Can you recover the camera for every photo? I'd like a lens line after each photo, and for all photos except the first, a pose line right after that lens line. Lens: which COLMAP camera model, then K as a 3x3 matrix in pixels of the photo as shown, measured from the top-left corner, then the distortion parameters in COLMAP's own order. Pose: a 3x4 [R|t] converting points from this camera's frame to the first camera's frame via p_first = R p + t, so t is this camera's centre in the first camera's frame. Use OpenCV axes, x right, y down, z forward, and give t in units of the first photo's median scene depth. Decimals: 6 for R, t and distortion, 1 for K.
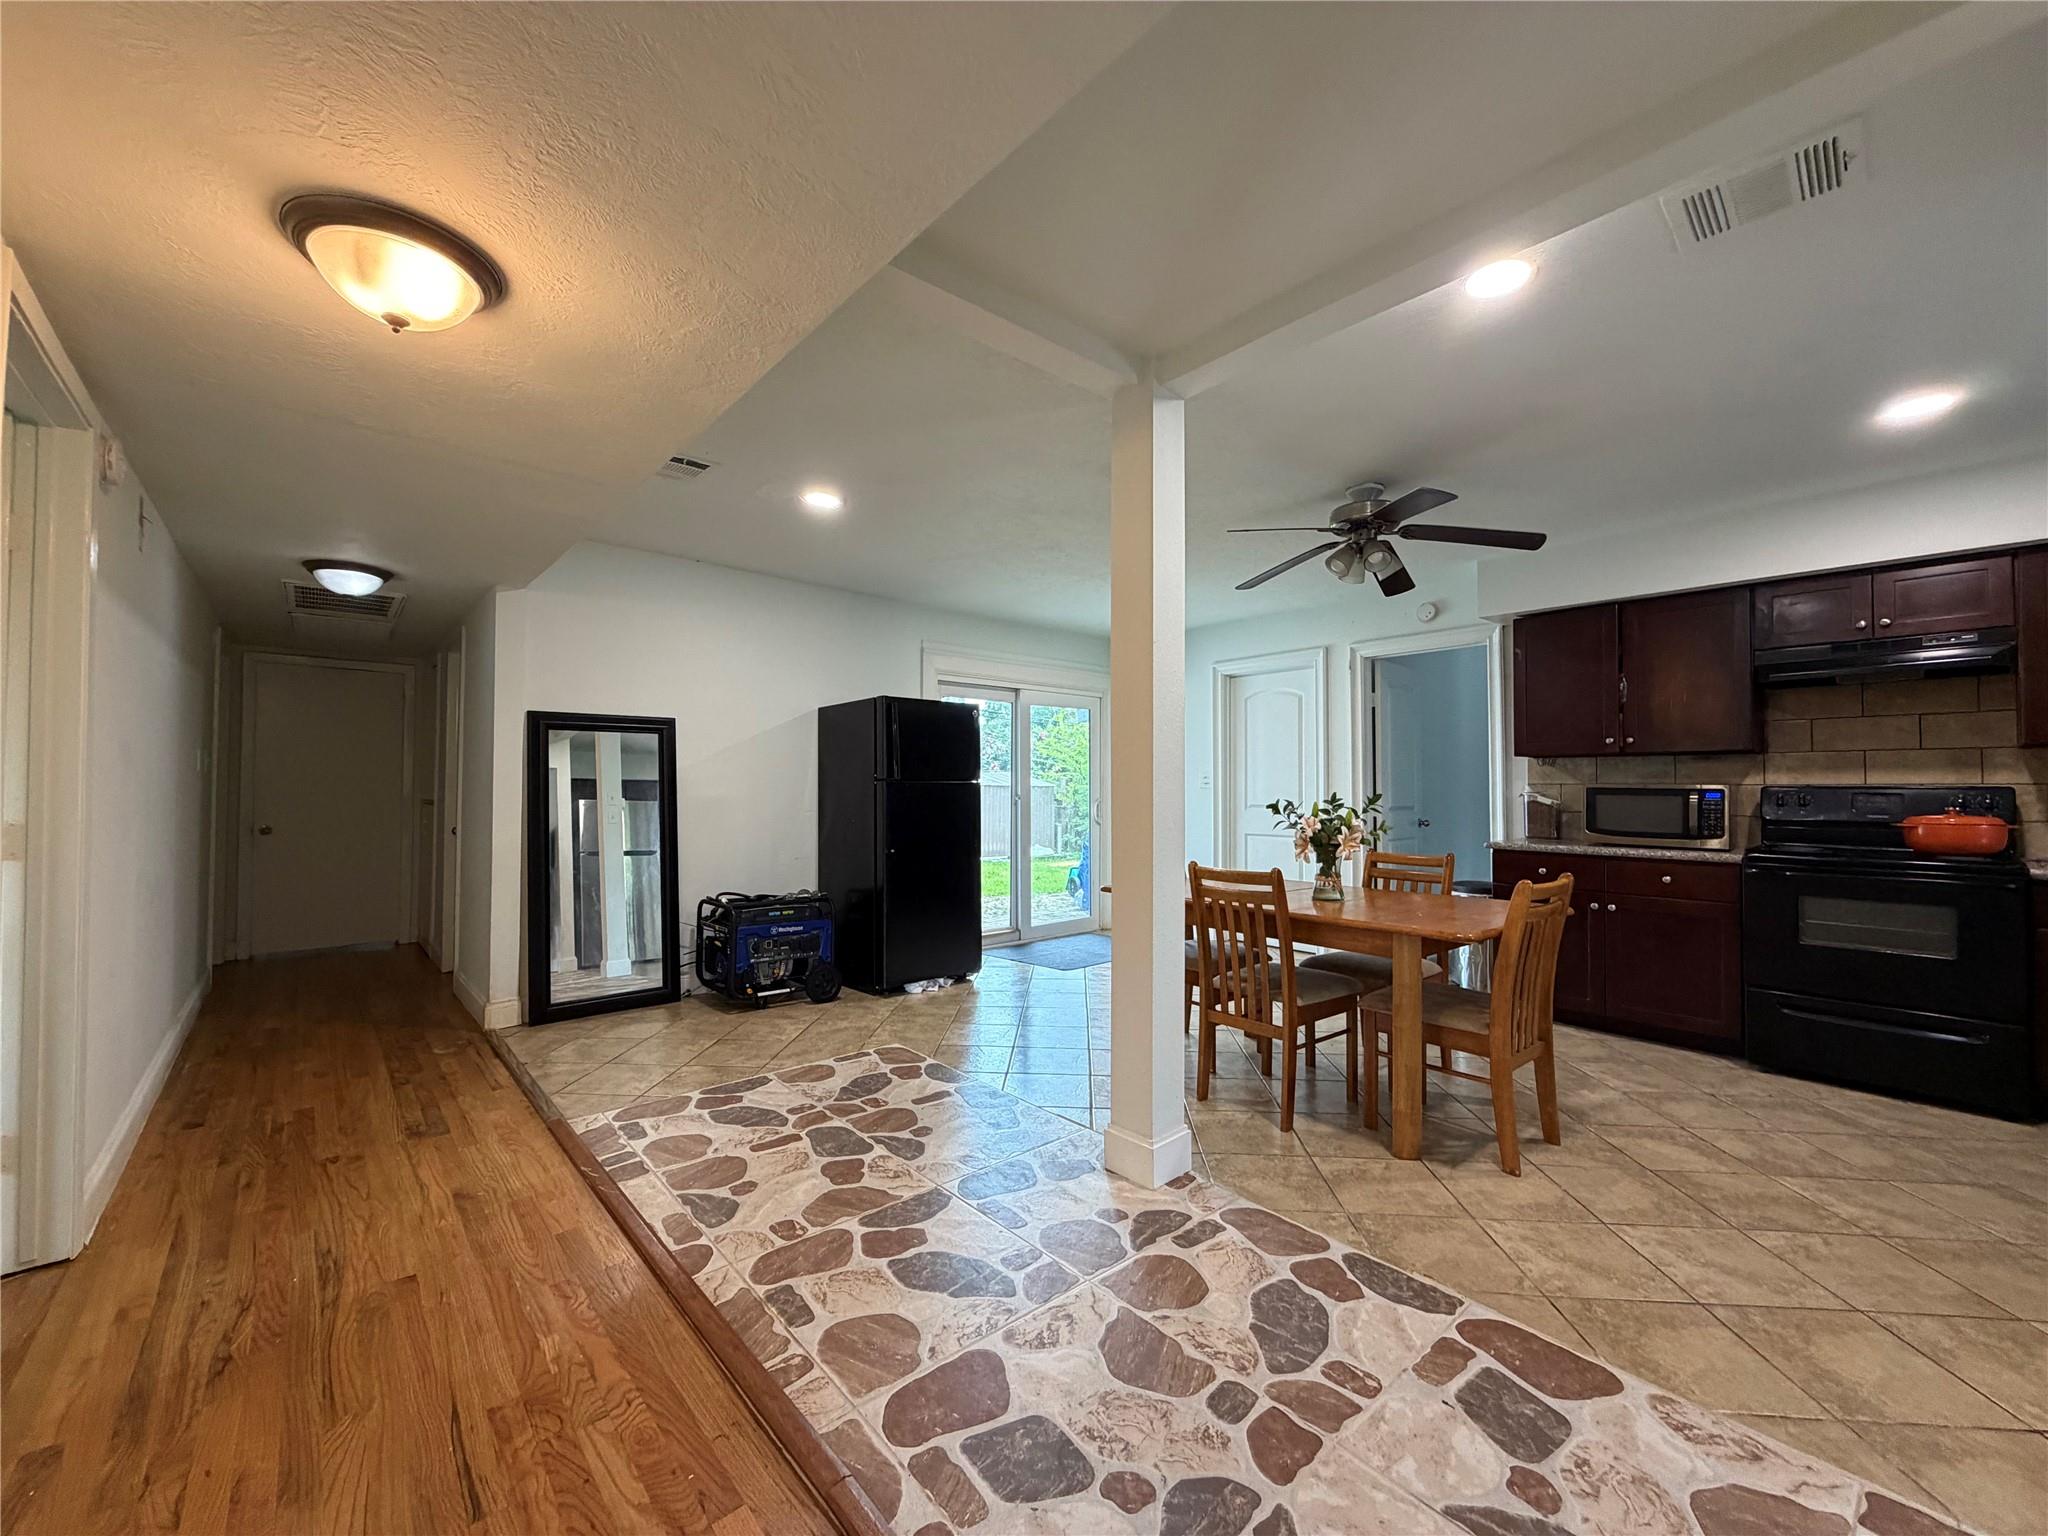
lens RADIAL K [[813.6, 0, 1020.5], [0, 813.6, 768.3], [0, 0, 1]] dist [0.000792, -0.000020]
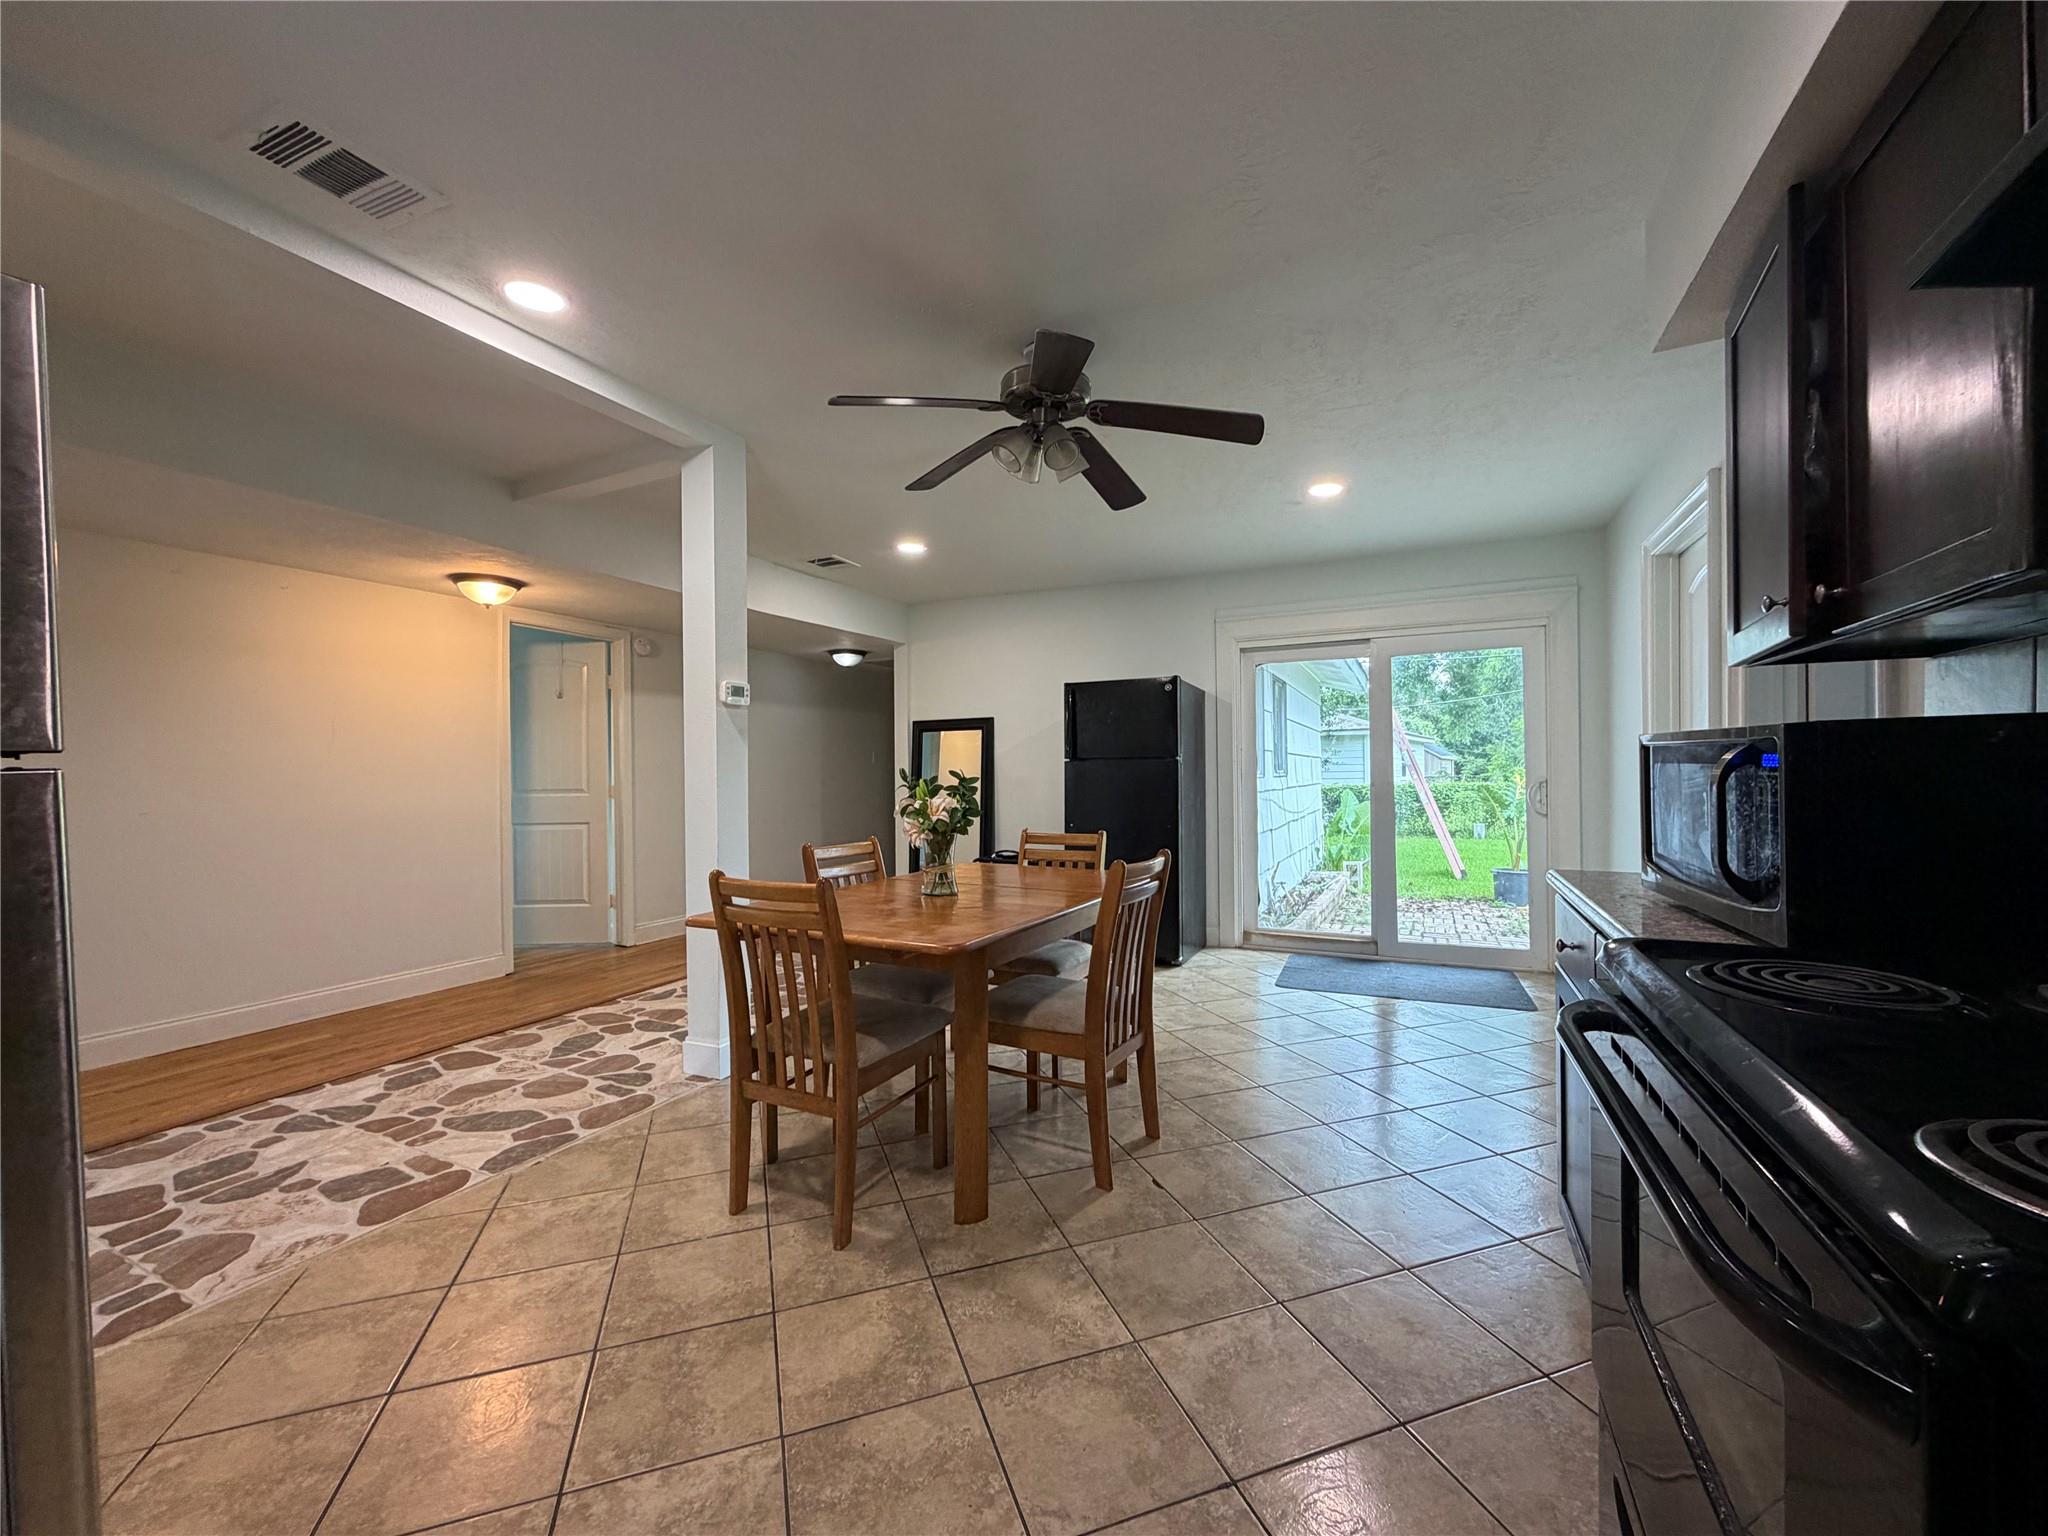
lens RADIAL K [[813.6, 0, 1021.2], [0, 813.6, 775.8], [0, 0, 1]] dist [0.000792, -0.000020]
pose [[0.391000, -0.003295, -0.920385, 1.522234], [0.034516, 0.999343, 0.011086, 0.039675], [0.919743, -0.036103, 0.390857, 0.960135]]
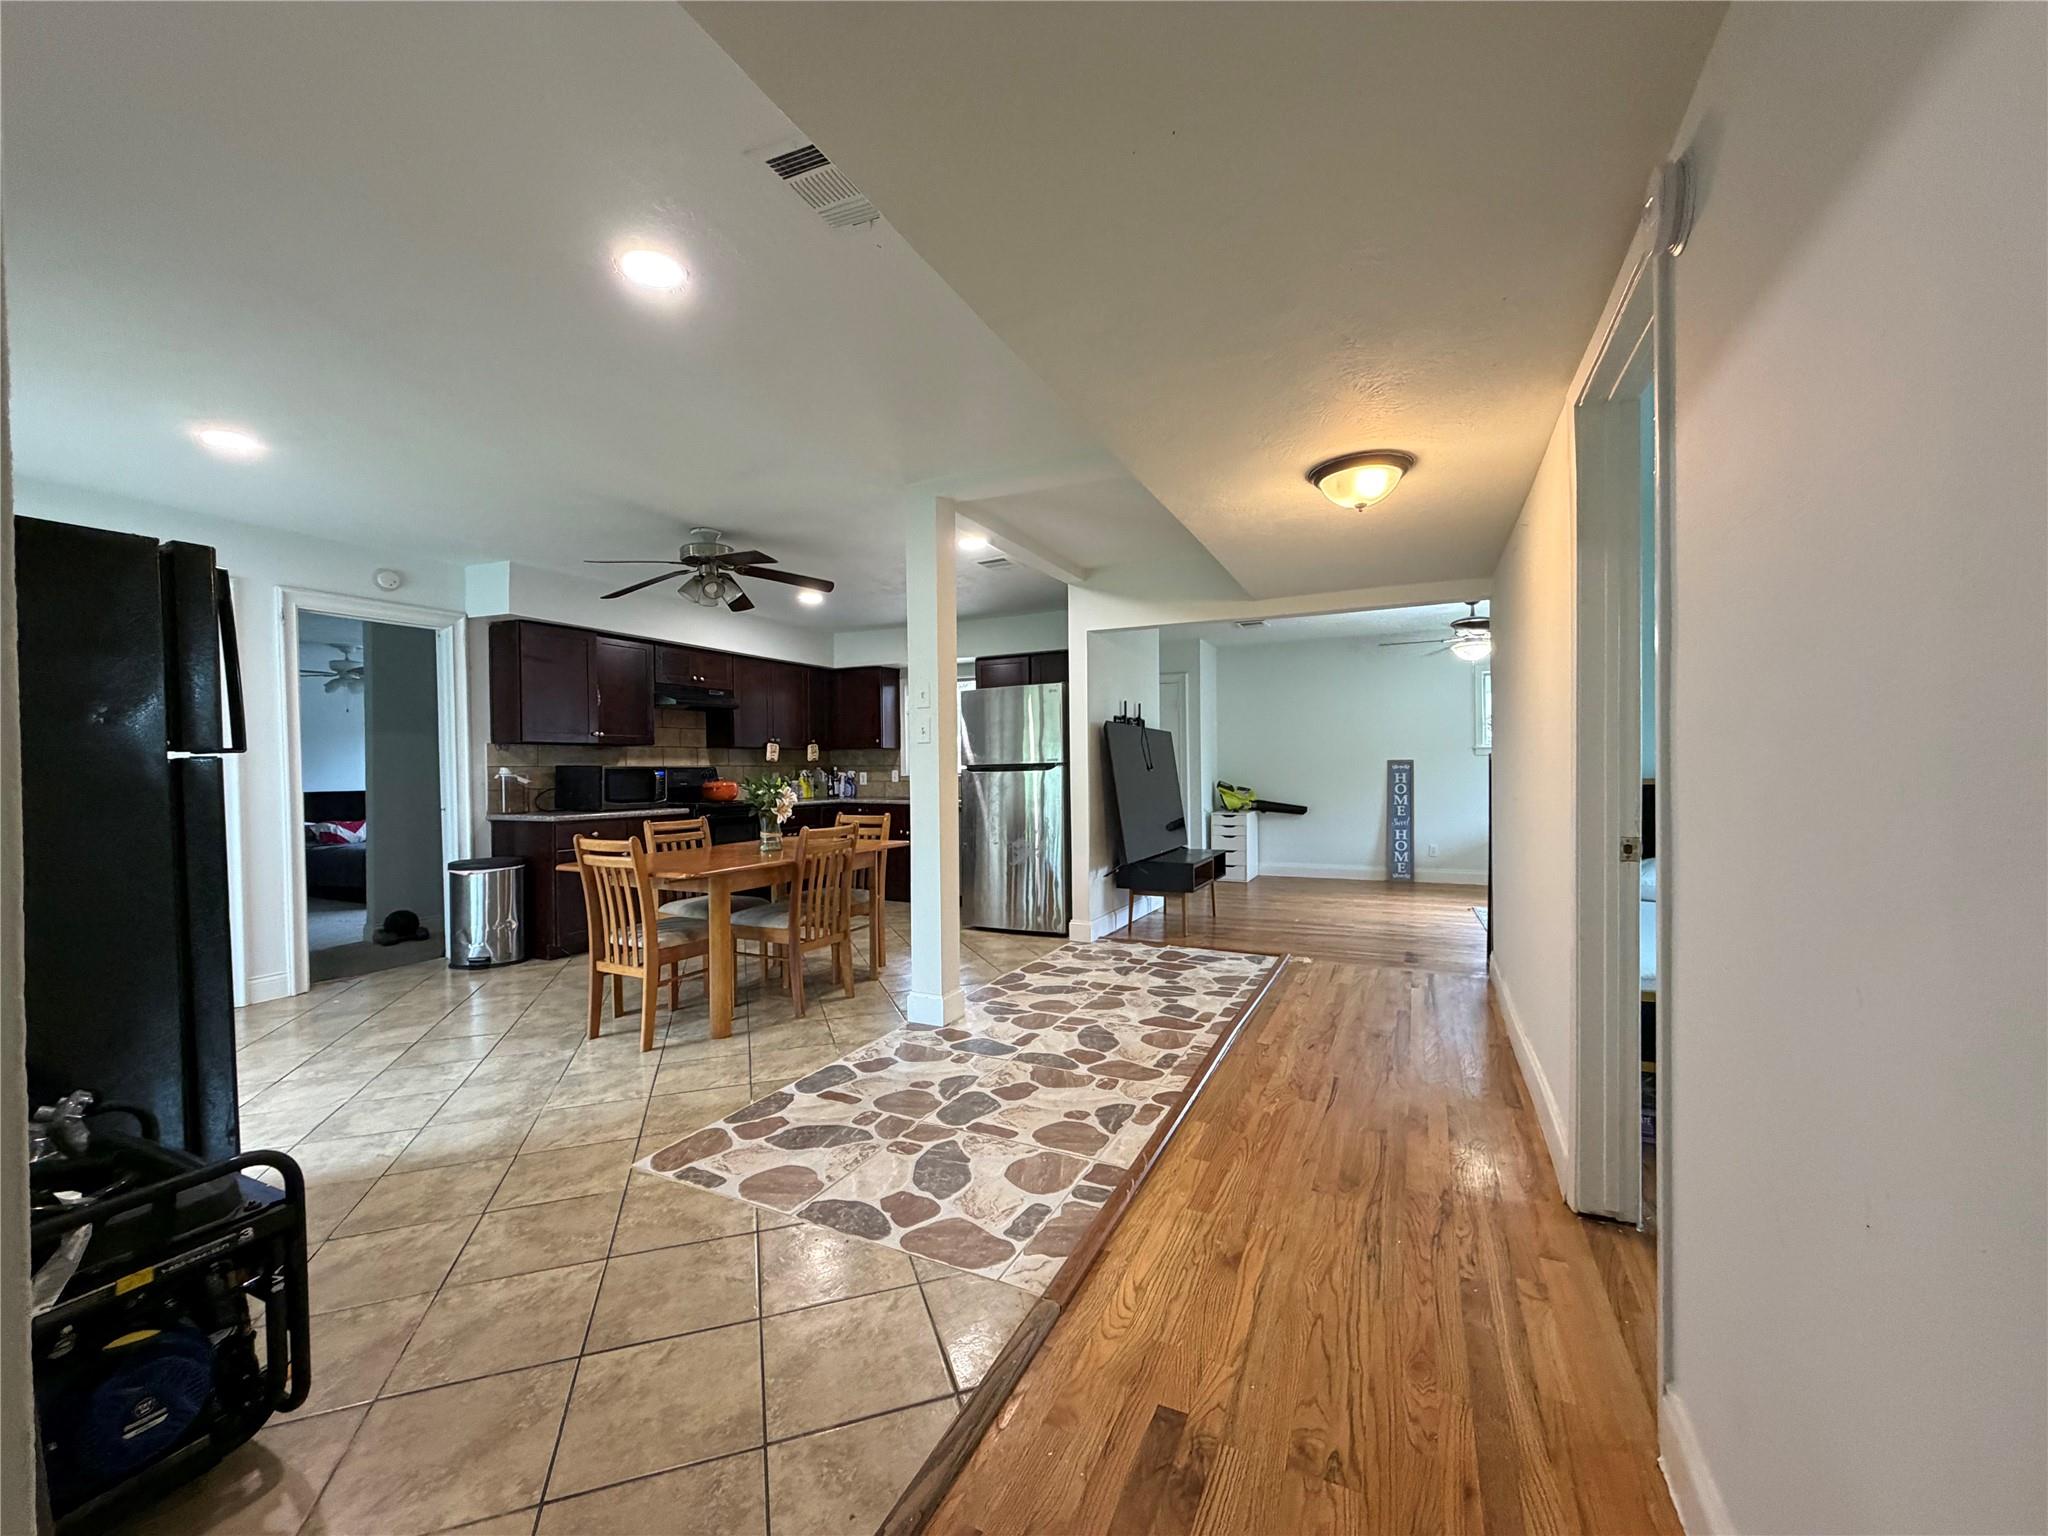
lens RADIAL K [[813.6, 0, 1018.5], [0, 813.6, 774.1], [0, 0, 1]] dist [0.000792, -0.000020]
pose [[-0.388656, -0.007743, 0.921350, -1.304873], [-0.013327, 0.999907, 0.002781, 0.032868], [-0.921286, -0.011198, -0.388723, 1.465471]]
